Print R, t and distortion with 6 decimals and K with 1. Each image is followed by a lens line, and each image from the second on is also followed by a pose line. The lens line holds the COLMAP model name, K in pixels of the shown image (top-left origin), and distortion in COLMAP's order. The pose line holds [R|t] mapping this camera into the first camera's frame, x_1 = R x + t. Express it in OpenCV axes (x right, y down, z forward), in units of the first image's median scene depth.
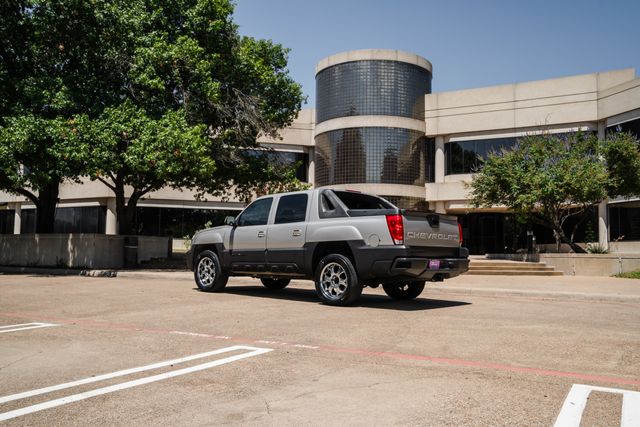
lens RADIAL K [[563.5, 0, 320.8], [0, 563.5, 212.3], [0, 0, 1]] dist [-0.041420, 0.019381]
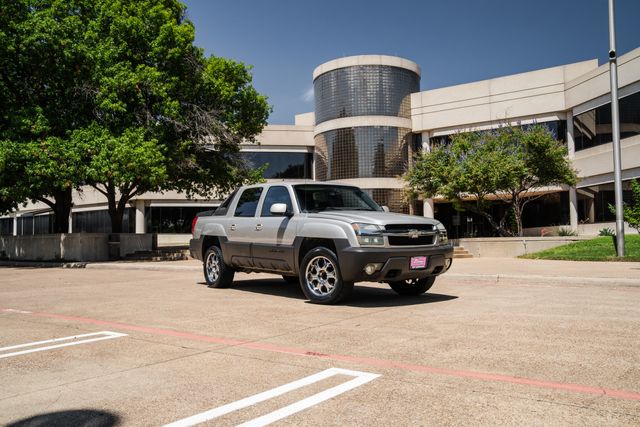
lens RADIAL K [[526.4, 0, 320.3], [0, 526.4, 211.9], [0, 0, 1]] dist [-0.095813, 0.115658]
pose [[0.993194, -0.035145, -0.111043, 0.222125], [0.036881, 0.999227, 0.013625, -0.003052], [0.110479, -0.017627, 0.993722, -0.054767]]
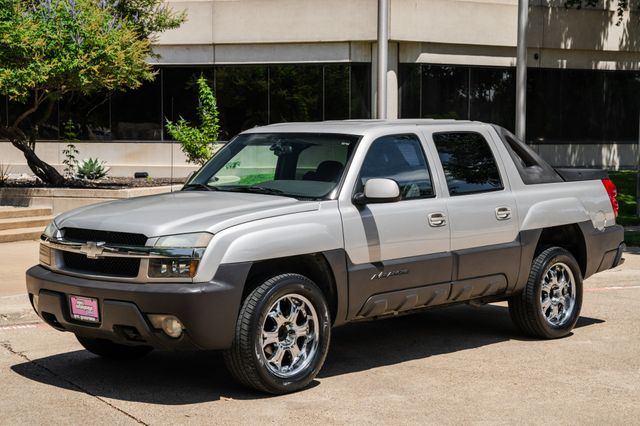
lens RADIAL K [[1162.0, 0, 321.8], [0, 1162.0, 195.4], [0, 0, 1]] dist [0.040009, 1.924042]
pose [[0.512473, -0.047231, 0.857403, -0.357533], [-0.060098, 0.994065, 0.090681, -0.029917], [-0.856597, -0.098000, 0.506593, 0.237270]]
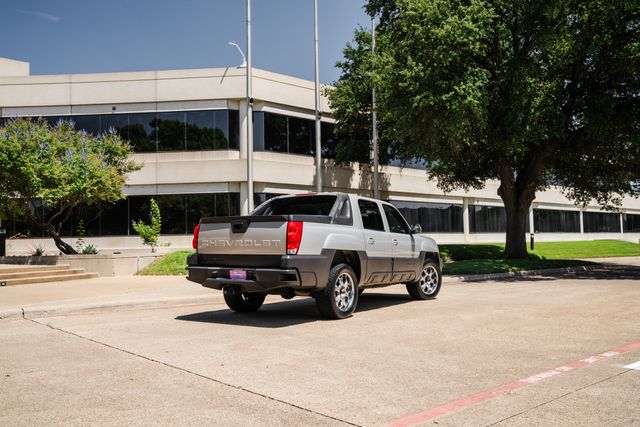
lens RADIAL K [[570.9, 0, 318.5], [0, 570.9, 213.3], [0, 0, 1]] dist [-0.022640, 0.008153]
pose [[0.336773, 0.034525, 0.940953, -0.318776], [-0.045023, 0.998775, -0.020532, 0.005566], [-0.940509, -0.035450, 0.337915, 0.284483]]
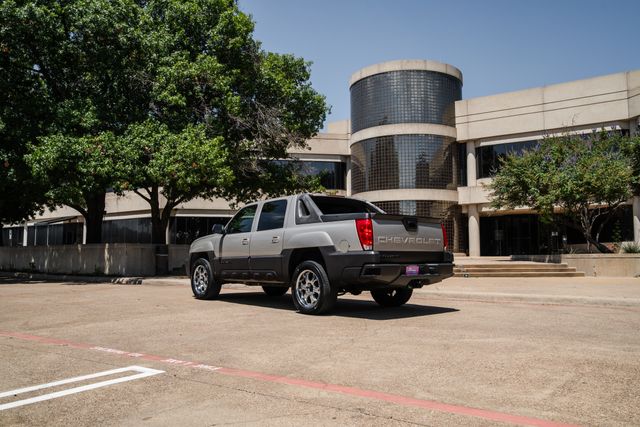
lens RADIAL K [[526.4, 0, 320.3], [0, 526.4, 211.9], [0, 0, 1]] dist [-0.095813, 0.115658]
pose [[0.994472, -0.025433, -0.101876, 0.061026], [0.024144, 0.999612, -0.013863, 0.001429], [0.102189, 0.011327, 0.994700, 0.045961]]
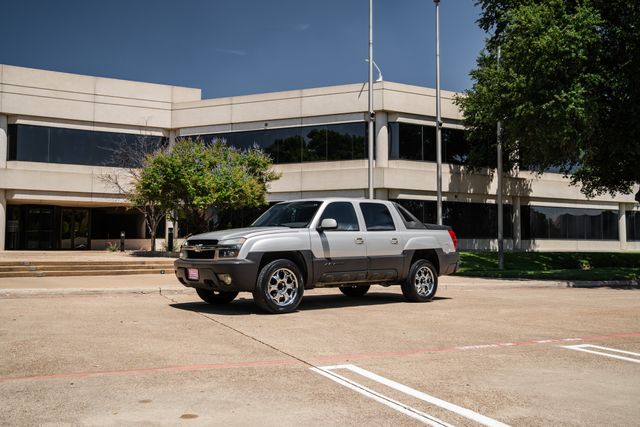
lens RADIAL K [[565.1, 0, 310.8], [0, 565.1, 216.6], [0, 0, 1]] dist [-0.083321, 0.159593]
pose [[0.601223, 0.040090, 0.798075, -0.352621], [-0.056007, 0.998399, -0.007960, 0.003113], [-0.797116, -0.039912, 0.602506, 0.174232]]
